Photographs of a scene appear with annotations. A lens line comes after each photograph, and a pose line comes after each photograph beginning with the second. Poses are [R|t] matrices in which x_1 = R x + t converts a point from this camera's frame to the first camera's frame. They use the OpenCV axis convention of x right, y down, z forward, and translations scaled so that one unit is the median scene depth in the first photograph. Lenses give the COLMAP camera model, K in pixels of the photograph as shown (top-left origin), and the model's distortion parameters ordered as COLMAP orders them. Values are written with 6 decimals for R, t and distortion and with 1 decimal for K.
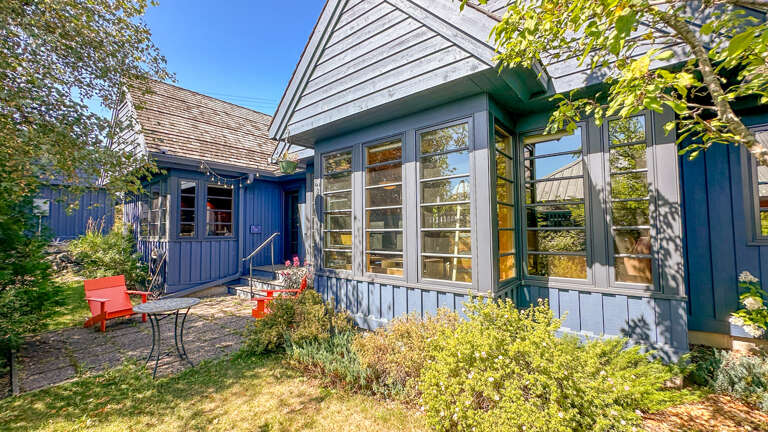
lens RADIAL K [[307.3, 0, 384.0], [0, 307.3, 216.0], [0, 0, 1]] dist [0.000562, 0.000034]
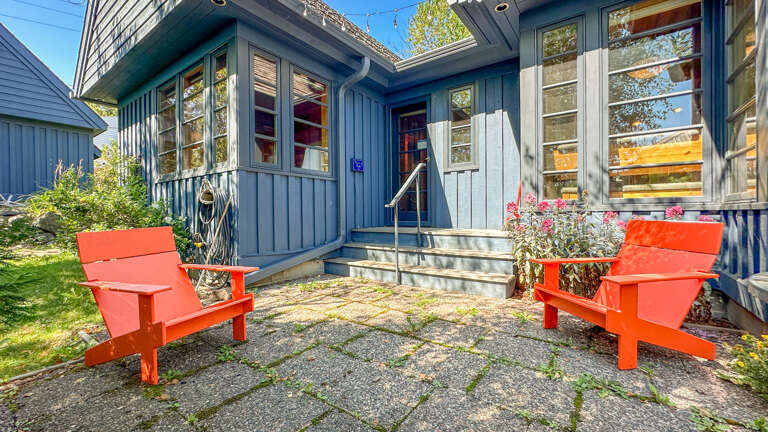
lens RADIAL K [[318.9, 0, 384.0], [0, 318.9, 216.0], [0, 0, 1]] dist [0.001209, 0.000028]
pose [[0.999025, -0.000944, 0.044147, -0.440250], [-0.001565, 0.998387, 0.056755, 0.115947], [-0.044129, -0.056769, 0.997412, 0.427914]]
